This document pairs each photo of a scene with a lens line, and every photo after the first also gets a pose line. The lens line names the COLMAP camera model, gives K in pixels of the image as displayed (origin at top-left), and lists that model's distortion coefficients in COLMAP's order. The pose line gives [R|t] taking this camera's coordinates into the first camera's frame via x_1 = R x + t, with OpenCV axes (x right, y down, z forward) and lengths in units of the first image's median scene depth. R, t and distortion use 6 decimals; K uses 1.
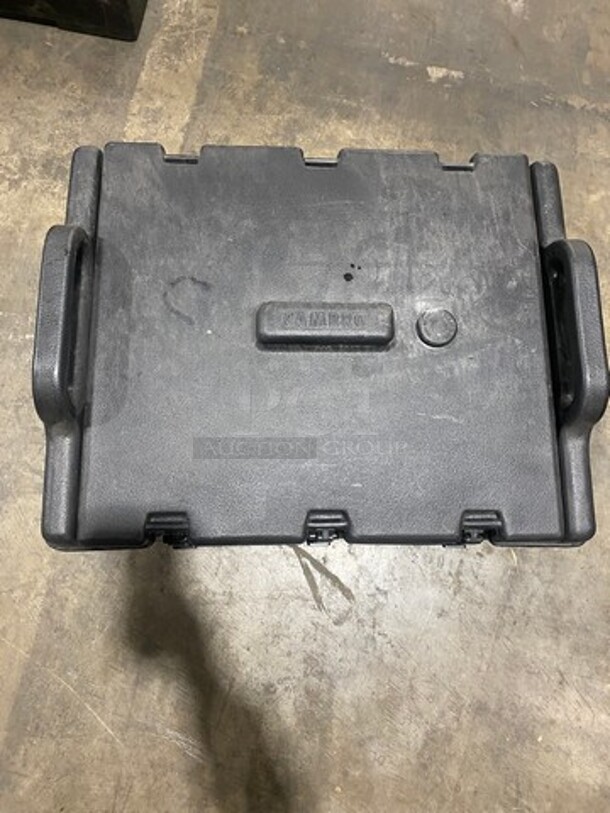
lens RADIAL K [[640.0, 0, 305.0], [0, 640.0, 406.5], [0, 0, 1]] dist [-0.002235, -0.007334]
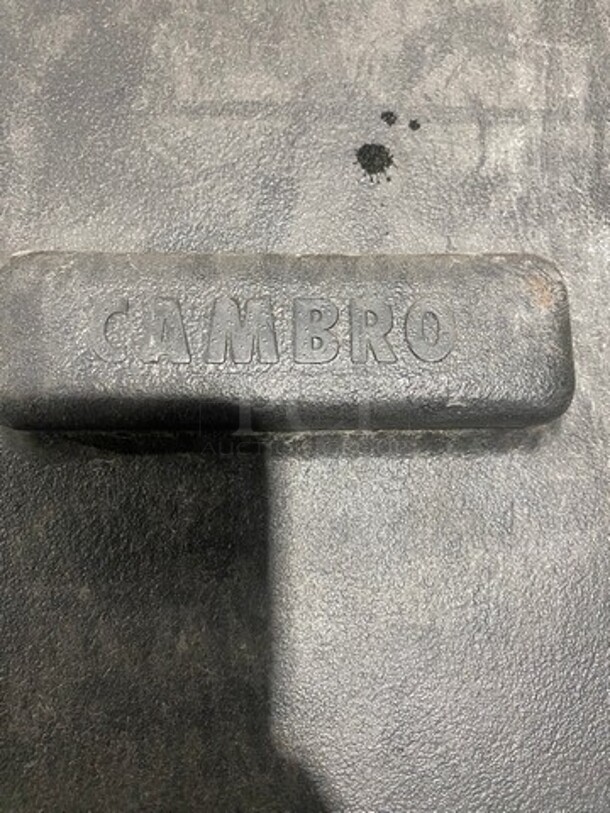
lens RADIAL K [[640.0, 0, 305.0], [0, 640.0, 406.5], [0, 0, 1]] dist [-0.002235, -0.007334]
pose [[0.999950, -0.004015, -0.009139, 0.042133], [0.004470, 0.998722, 0.050348, -0.115096], [0.008925, -0.050386, 0.998690, 0.741536]]
